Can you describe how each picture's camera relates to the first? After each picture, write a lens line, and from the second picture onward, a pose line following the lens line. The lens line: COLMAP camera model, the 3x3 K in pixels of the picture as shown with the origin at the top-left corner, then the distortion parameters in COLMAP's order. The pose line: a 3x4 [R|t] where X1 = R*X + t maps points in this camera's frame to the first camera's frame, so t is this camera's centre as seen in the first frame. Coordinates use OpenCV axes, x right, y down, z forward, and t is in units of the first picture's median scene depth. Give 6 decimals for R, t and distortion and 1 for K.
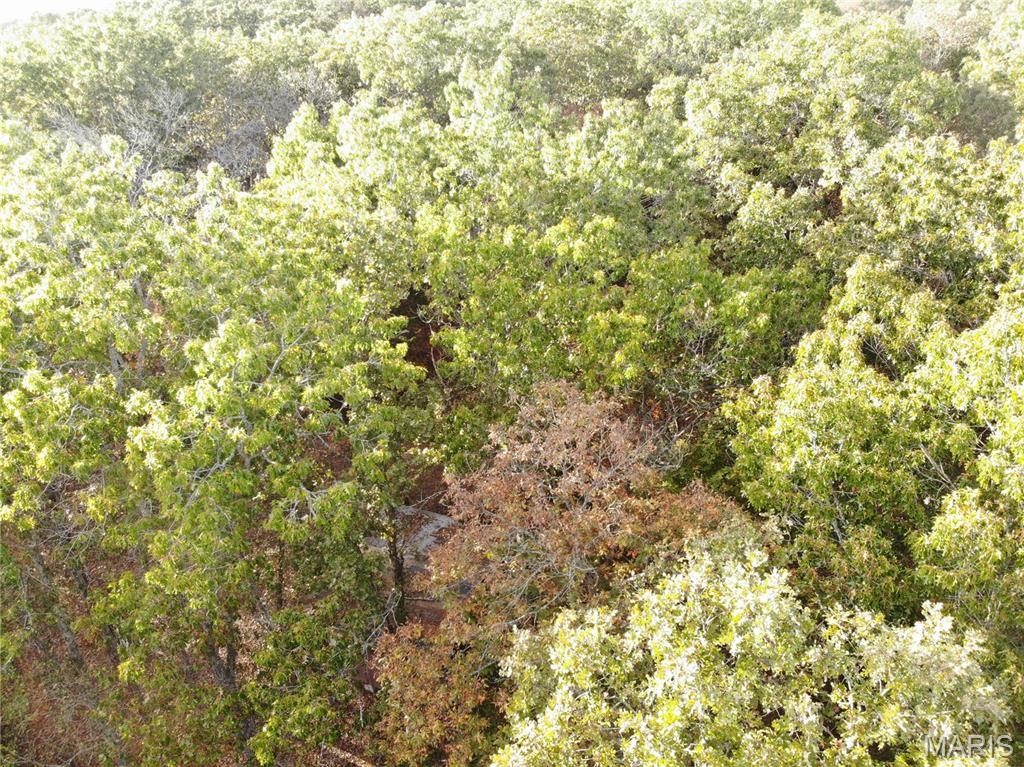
lens RADIAL K [[775.7, 0, 512.0], [0, 775.7, 383.5], [0, 0, 1]] dist [0.115602, -0.222748]
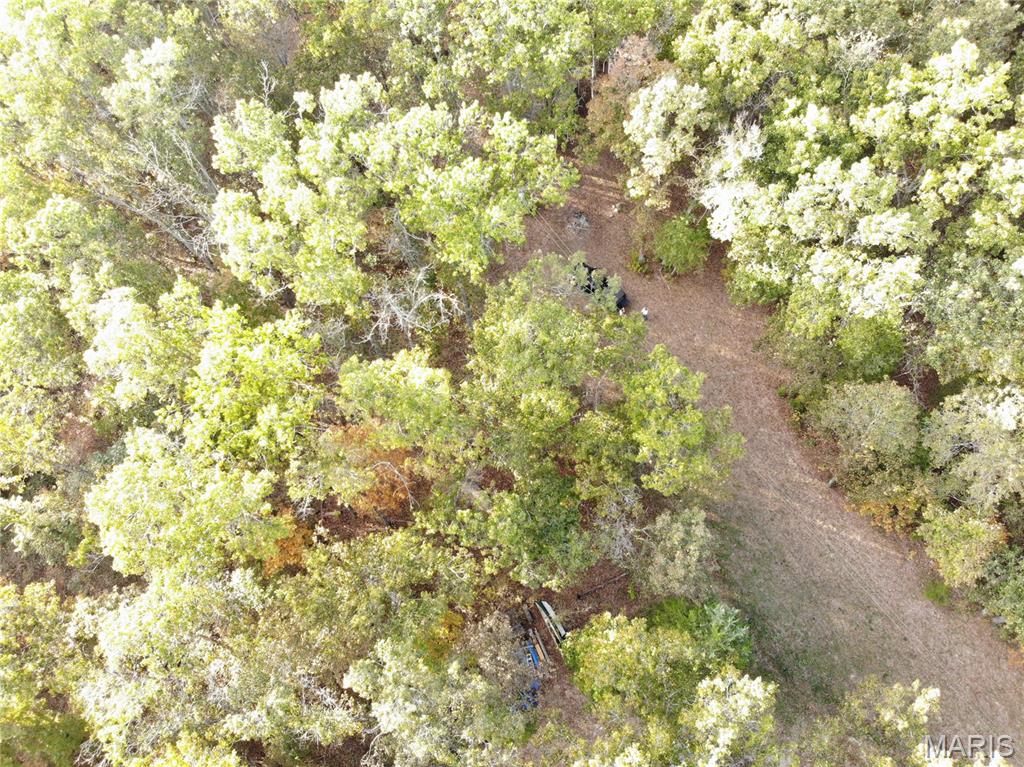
lens RADIAL K [[775.7, 0, 512.0], [0, 775.7, 383.5], [0, 0, 1]] dist [0.115602, -0.222748]
pose [[0.997060, -0.069859, 0.031483, -0.934540], [0.040945, 0.833033, 0.551706, -0.877393], [-0.064768, -0.548795, 0.833444, -3.823723]]
